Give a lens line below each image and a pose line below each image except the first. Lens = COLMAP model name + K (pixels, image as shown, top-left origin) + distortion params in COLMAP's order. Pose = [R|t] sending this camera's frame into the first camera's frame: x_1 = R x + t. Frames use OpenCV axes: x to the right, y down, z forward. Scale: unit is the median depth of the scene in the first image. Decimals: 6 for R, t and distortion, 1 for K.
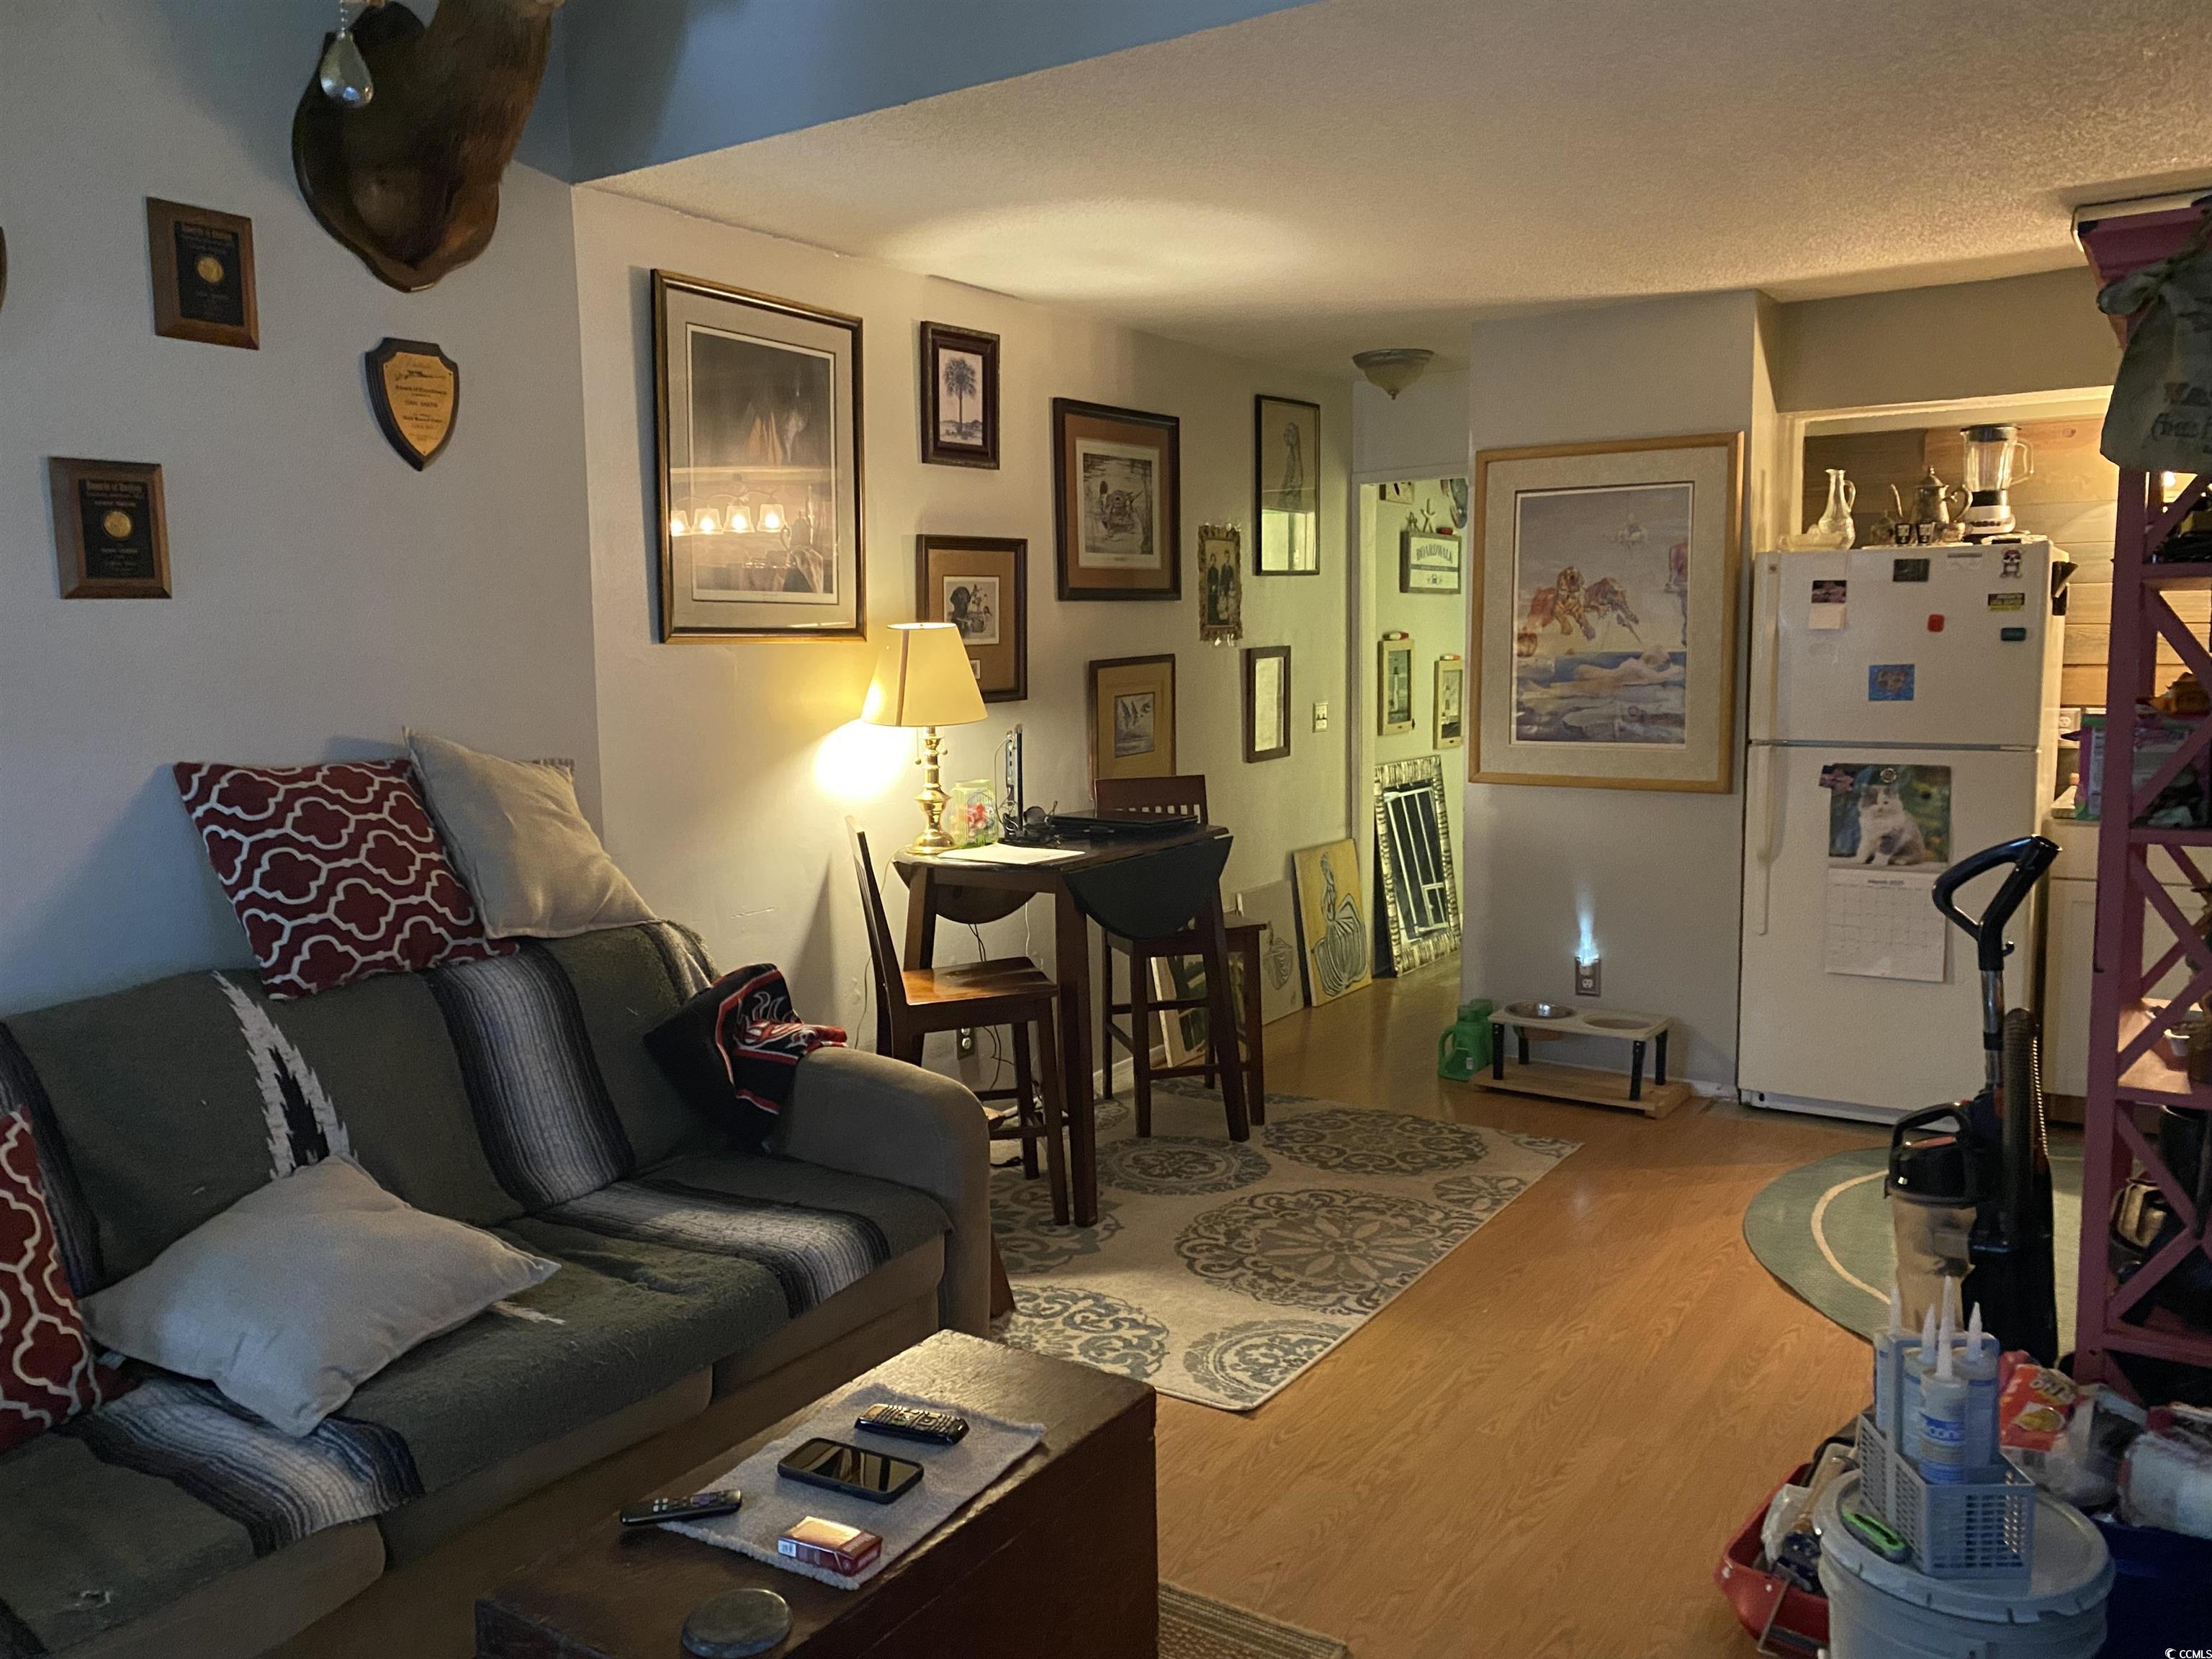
lens RADIAL K [[1700.4, 0, 1090.0], [0, 1700.4, 839.2], [0, 0, 1]] dist [0.061561, -0.043820]
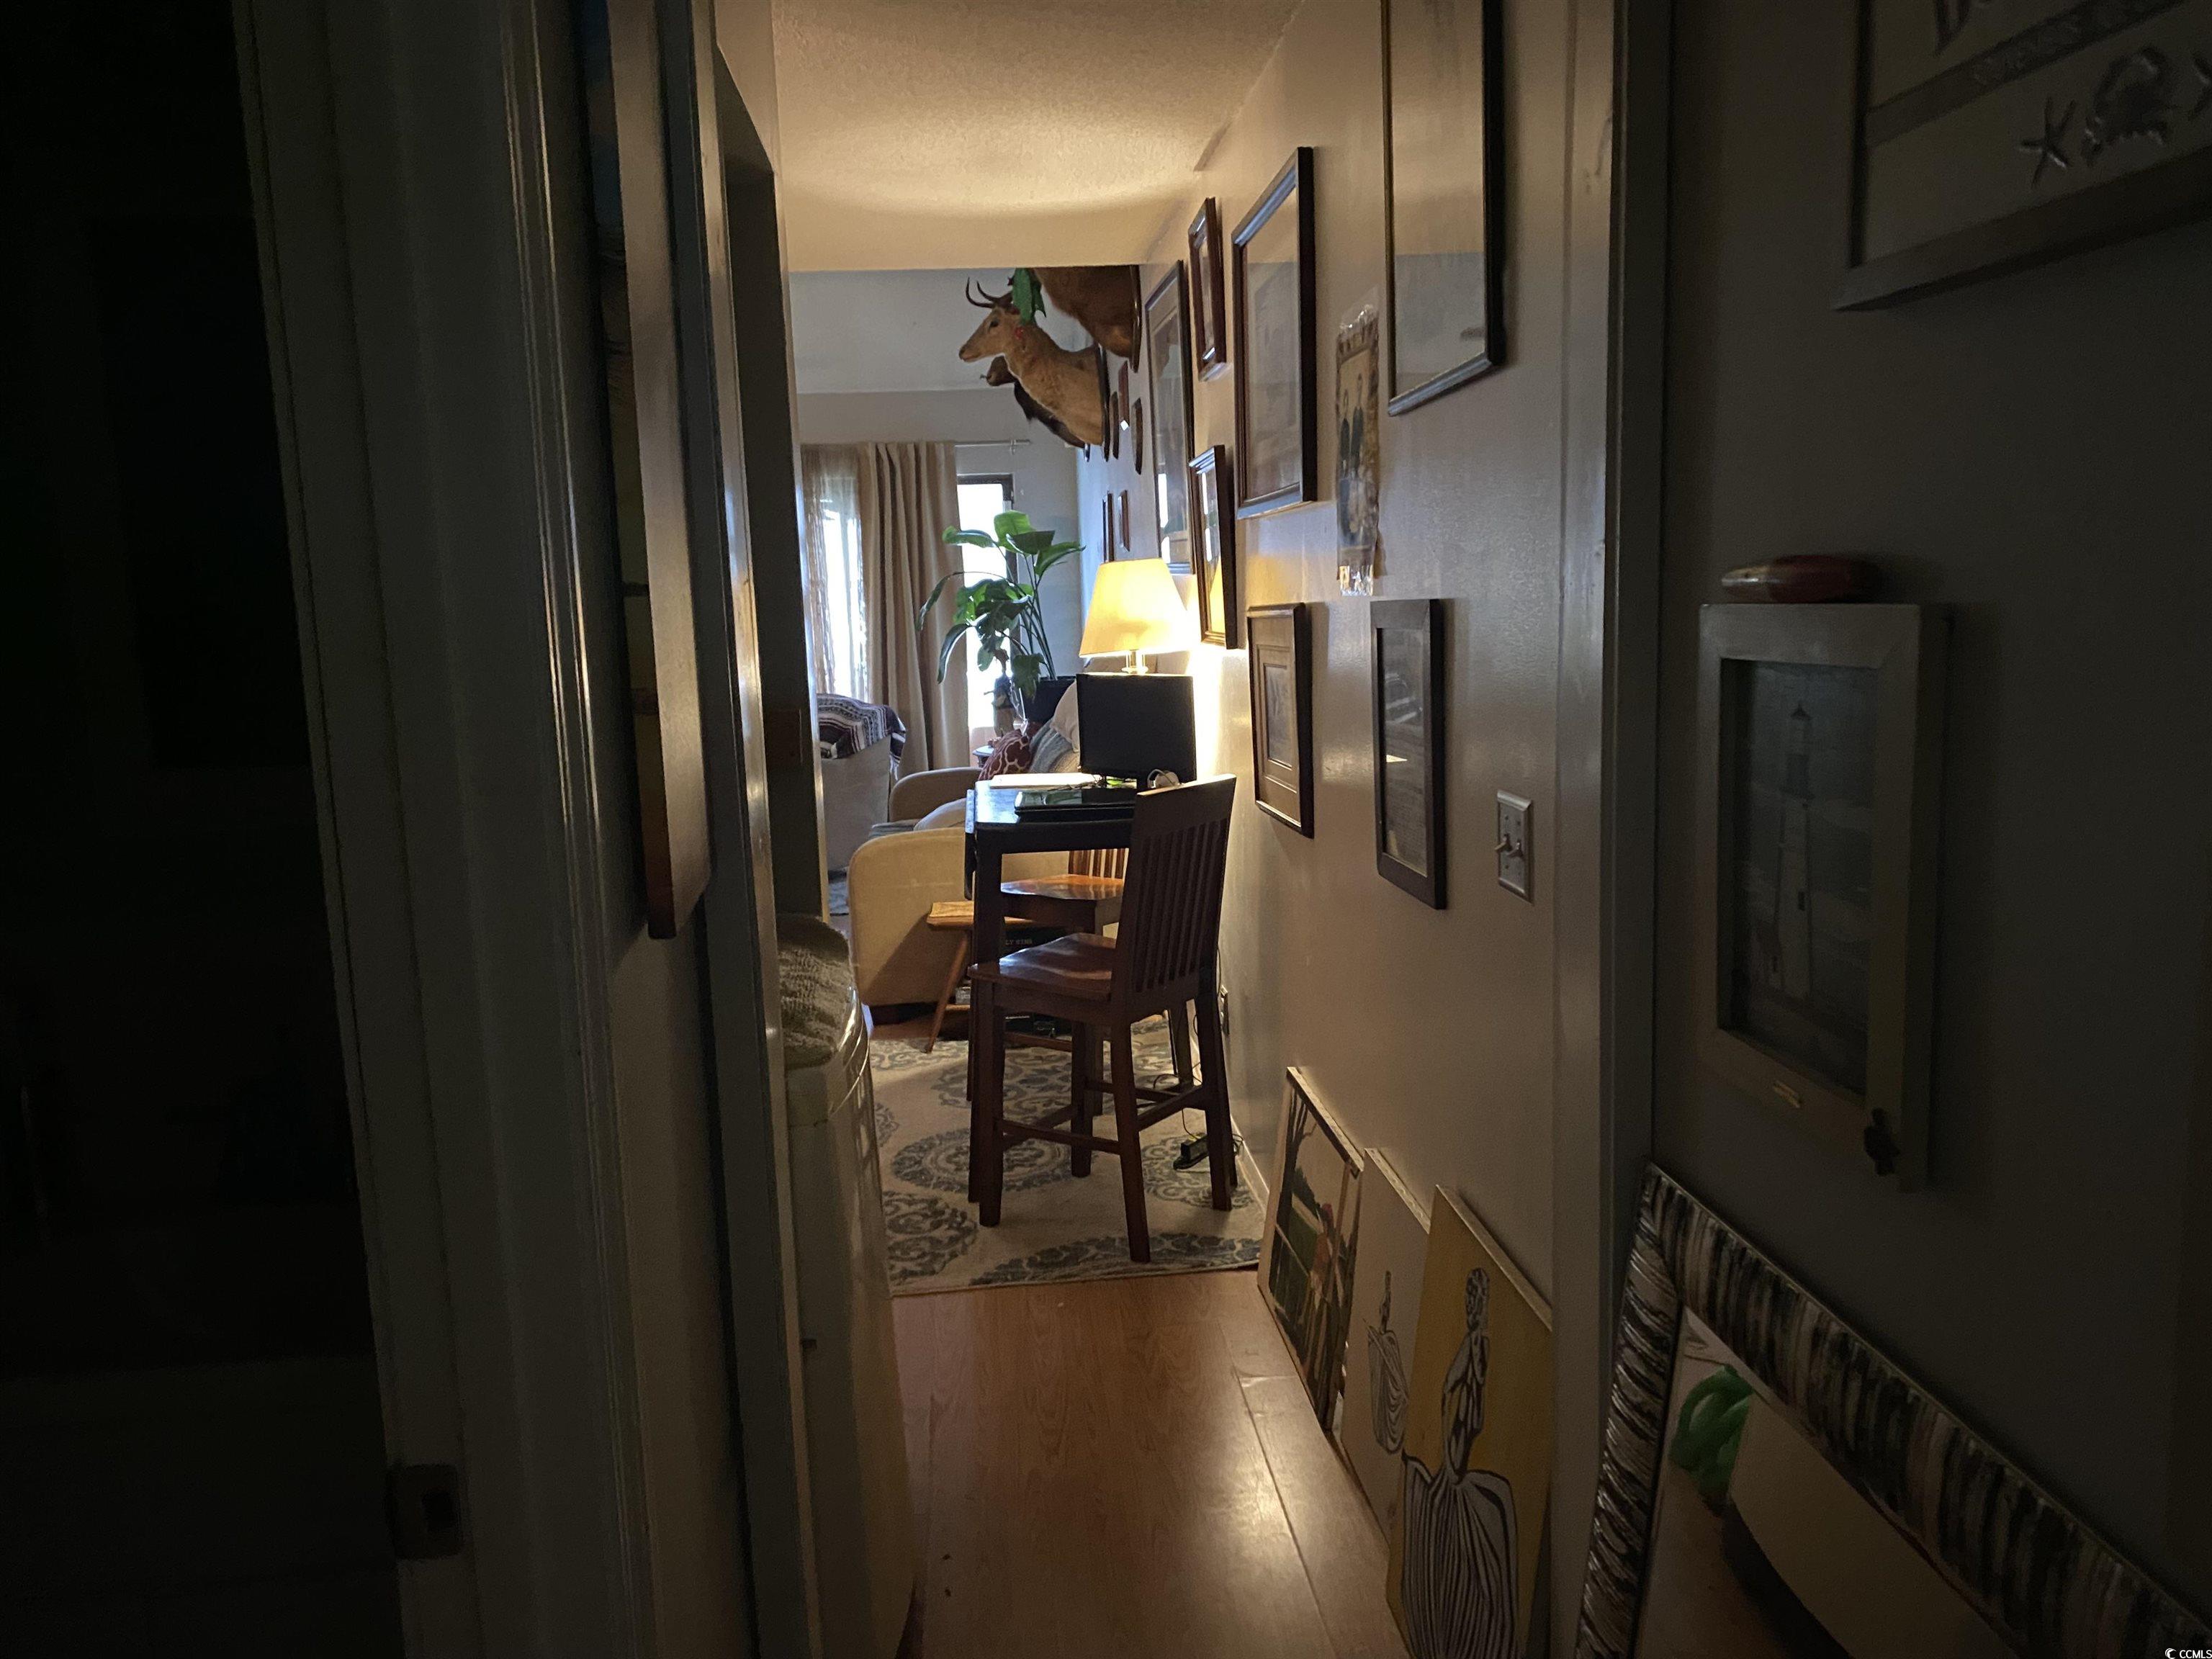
lens RADIAL K [[1700.4, 0, 1107.0], [0, 1700.4, 830.3], [0, 0, 1]] dist [0.061561, -0.043820]
pose [[-0.783194, 0.138262, -0.606210, 0.801883], [-0.026936, 0.966504, 0.255236, -0.326438], [0.621194, 0.216228, -0.753235, 2.525661]]
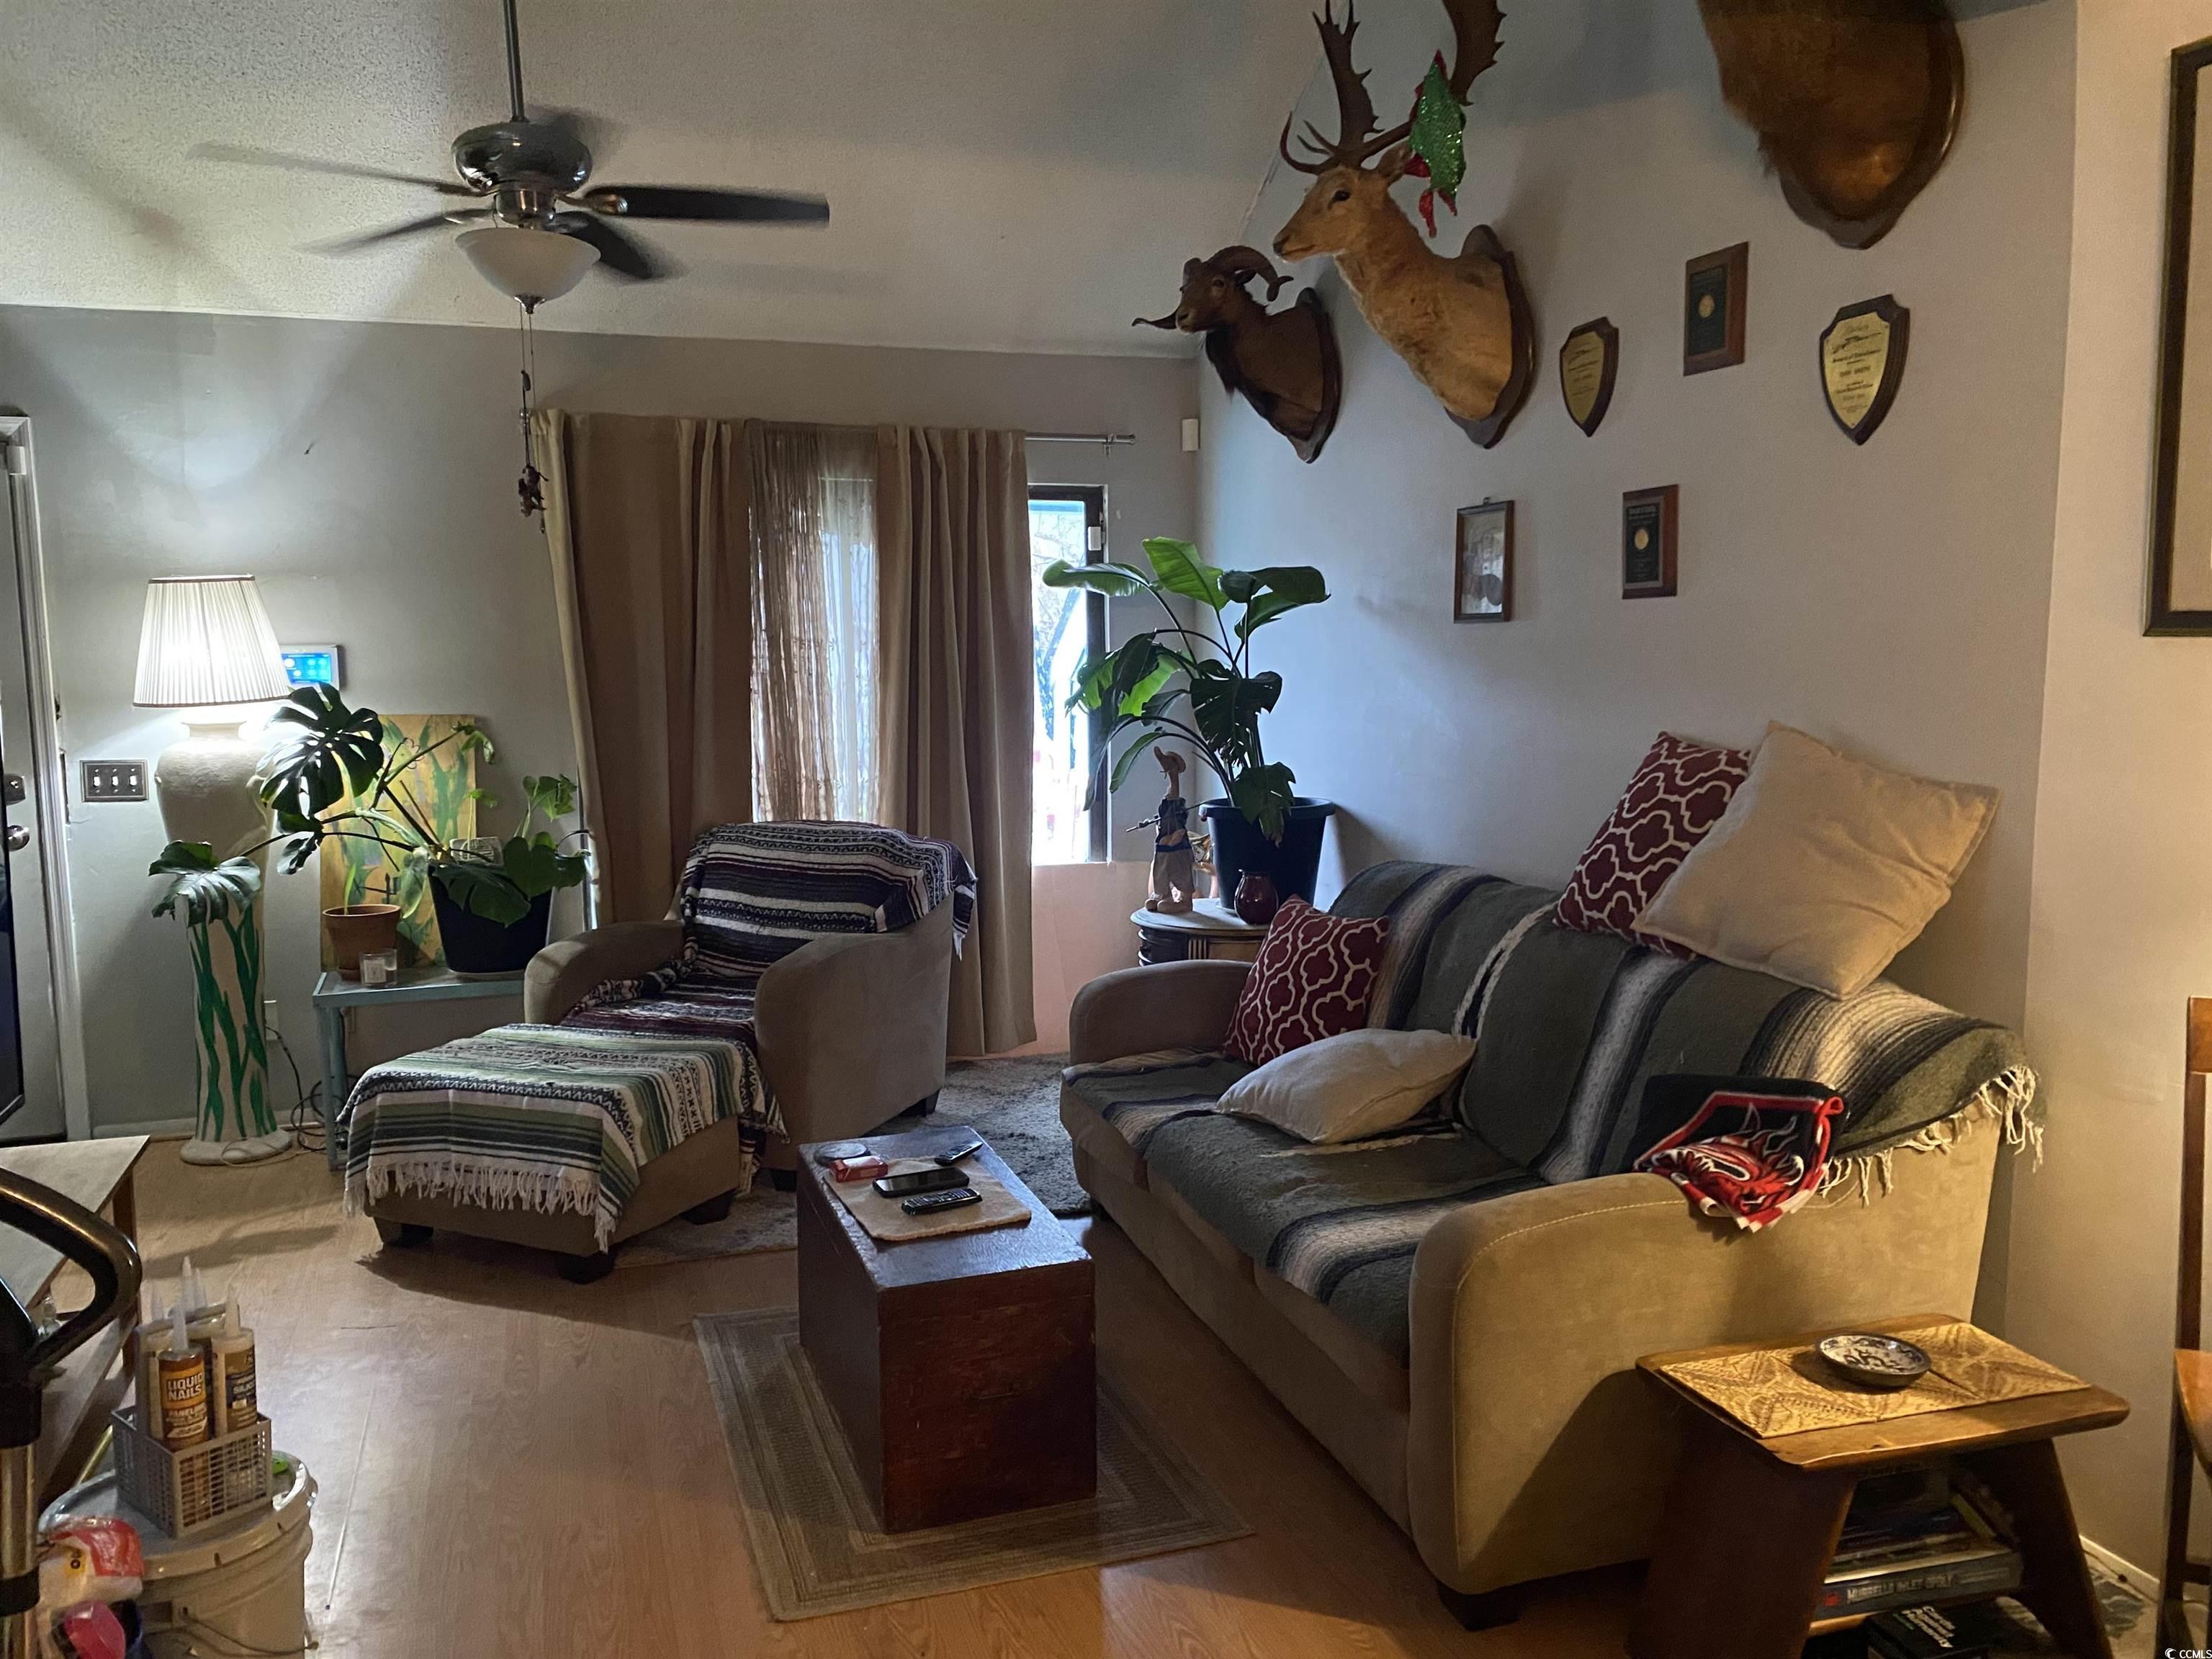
lens RADIAL K [[1700.4, 0, 1104.8], [0, 1700.4, 825.3], [0, 0, 1]] dist [0.061561, -0.043820]
pose [[-0.615205, 0.110077, -0.780645, 0.627250], [-0.076588, 0.977176, 0.198146, -0.179751], [0.784638, 0.181688, -0.592733, 1.352269]]
